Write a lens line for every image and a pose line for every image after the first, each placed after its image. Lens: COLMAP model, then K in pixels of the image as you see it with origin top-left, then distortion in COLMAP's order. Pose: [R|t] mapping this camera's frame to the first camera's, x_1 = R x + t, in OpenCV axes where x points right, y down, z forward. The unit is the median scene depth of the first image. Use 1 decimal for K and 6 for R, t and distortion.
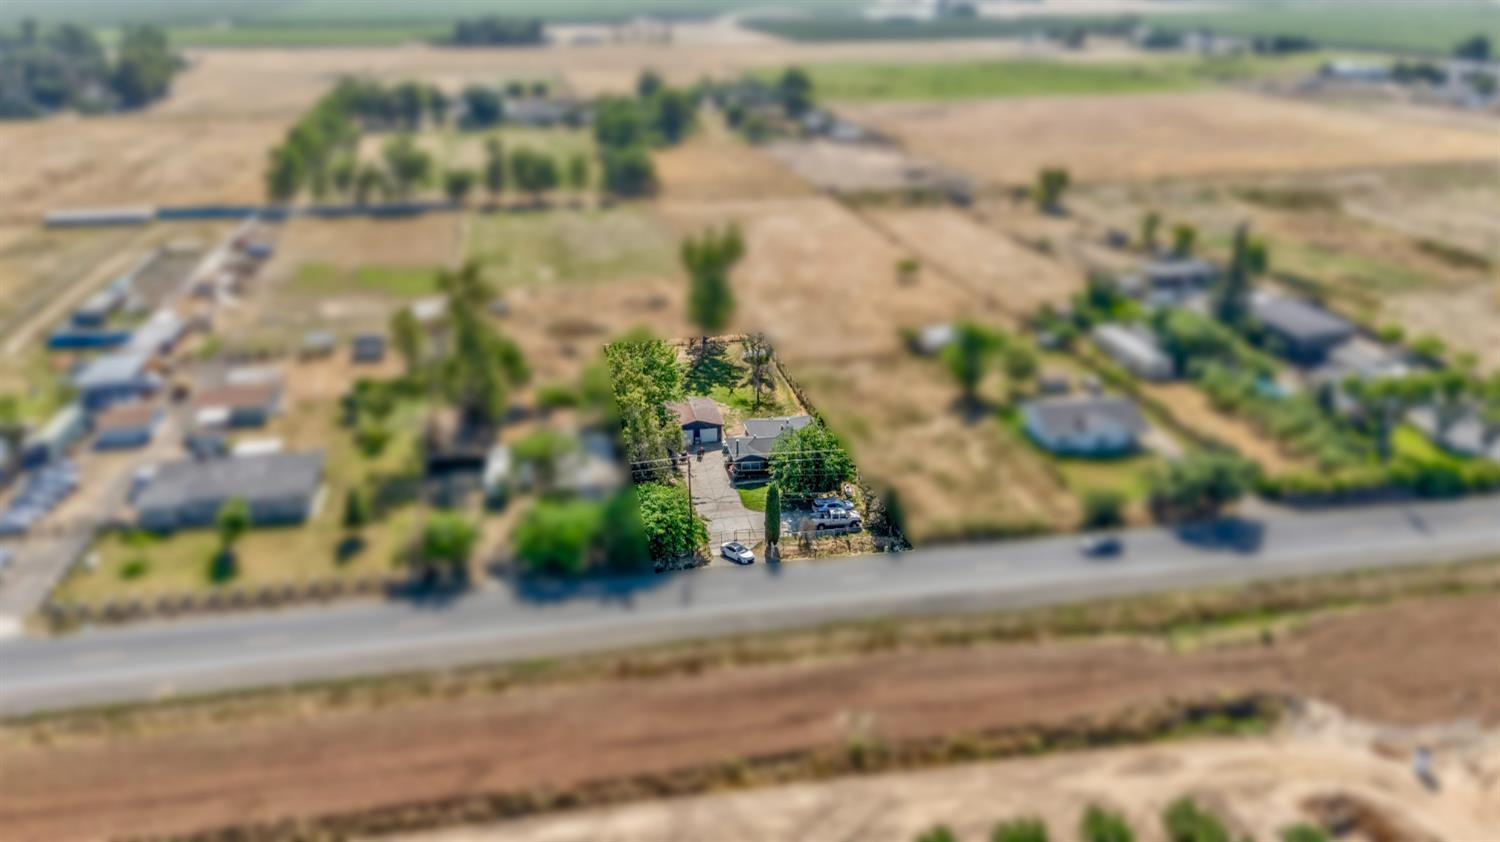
lens RADIAL K [[1108.2, 0, 750.0], [0, 1108.2, 421.0], [0, 0, 1]] dist [0.083171, -0.076561]
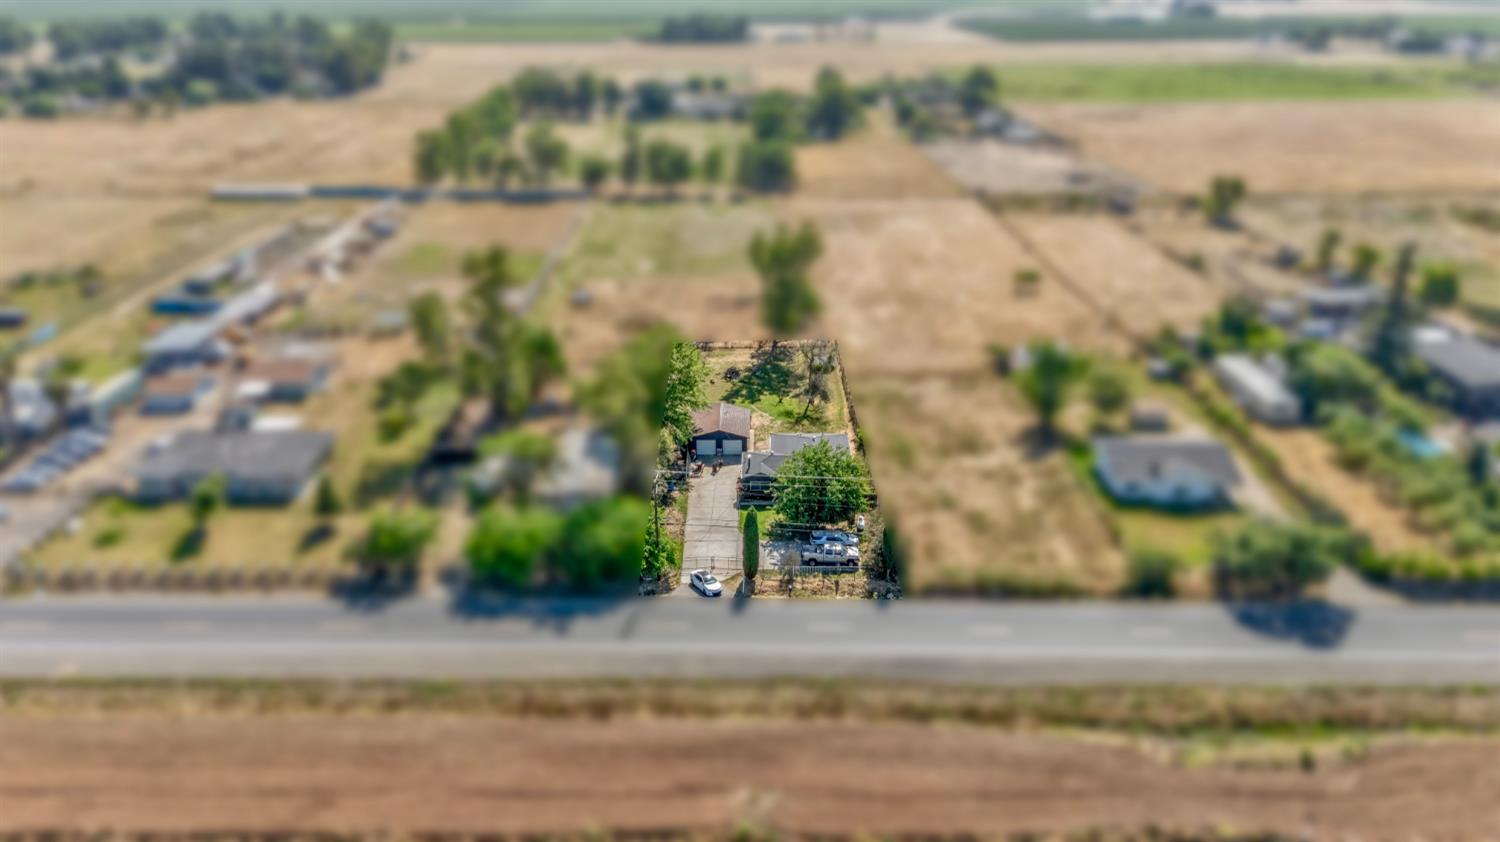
lens RADIAL K [[1108.2, 0, 750.0], [0, 1108.2, 421.0], [0, 0, 1]] dist [0.083171, -0.076561]
pose [[0.980692, 0.075033, -0.180592, 0.130883], [-0.075441, 0.997140, 0.004615, -0.013185], [0.180422, 0.009098, 0.983547, 0.095404]]
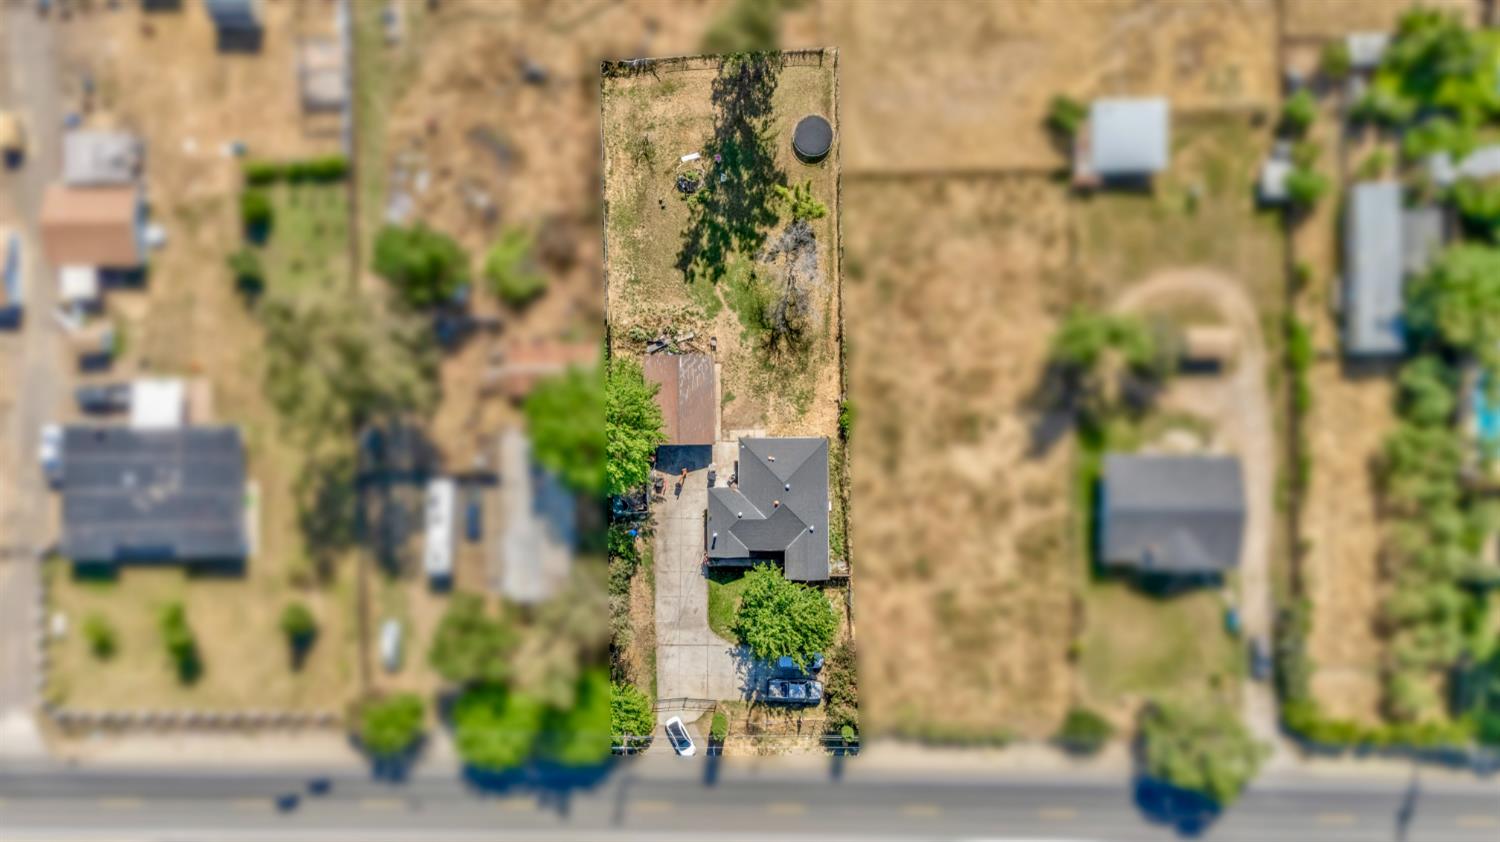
lens RADIAL K [[1108.2, 0, 750.0], [0, 1108.2, 421.0], [0, 0, 1]] dist [0.083171, -0.076561]
pose [[0.983569, 0.178952, -0.023859, 0.016356], [-0.044934, 0.370657, 0.927682, -0.689443], [0.174854, -0.911367, 0.372607, 0.673763]]
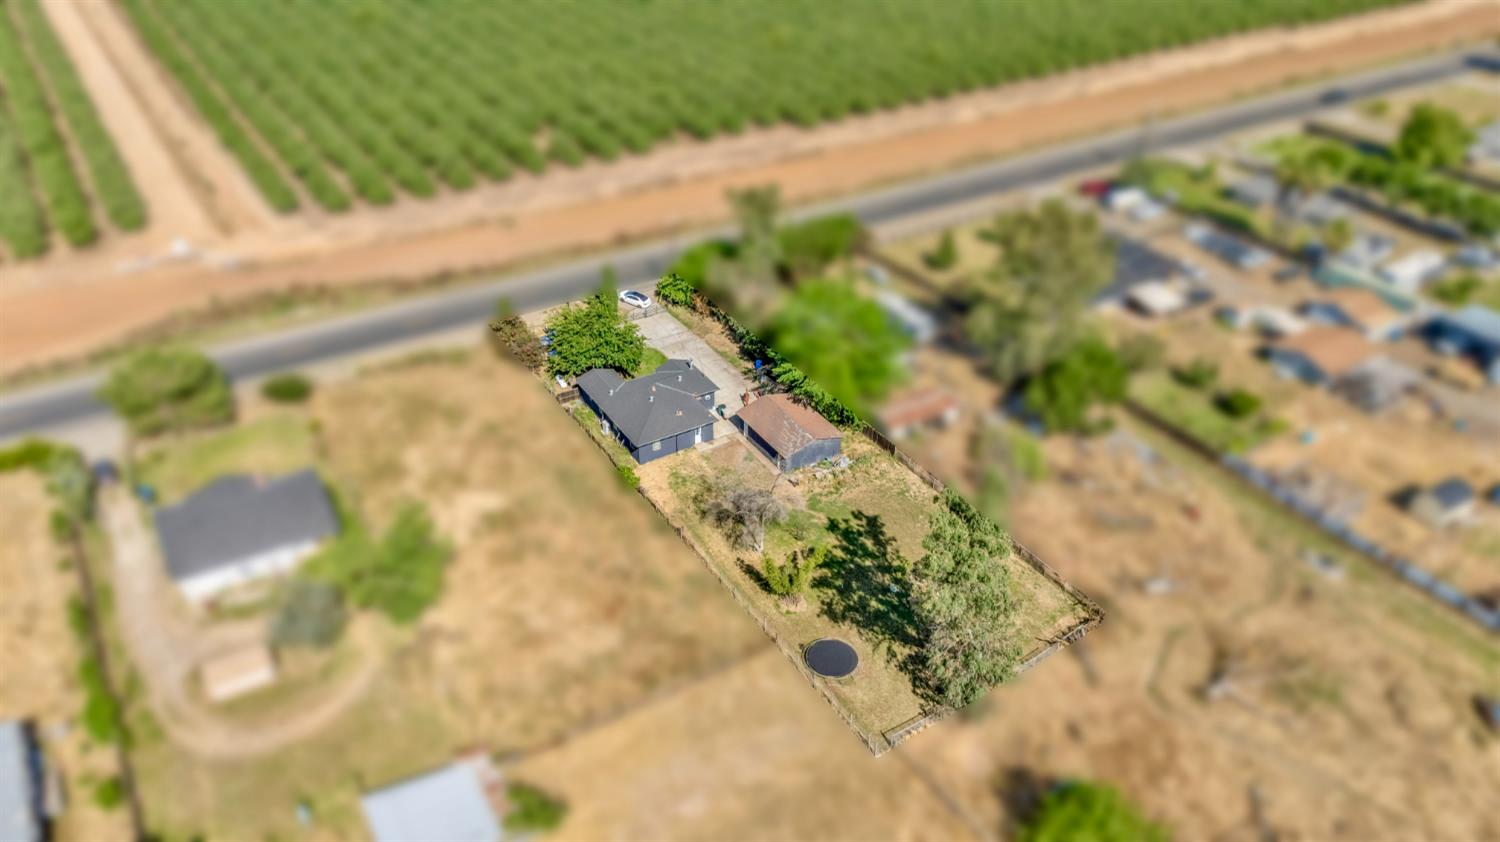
lens RADIAL K [[1108.2, 0, 750.0], [0, 1108.2, 421.0], [0, 0, 1]] dist [0.083171, -0.076561]
pose [[-0.932723, 0.194483, -0.303652, 0.194650], [-0.146704, 0.564583, 0.812234, -0.592915], [0.329403, 0.802136, -0.498068, 1.305647]]
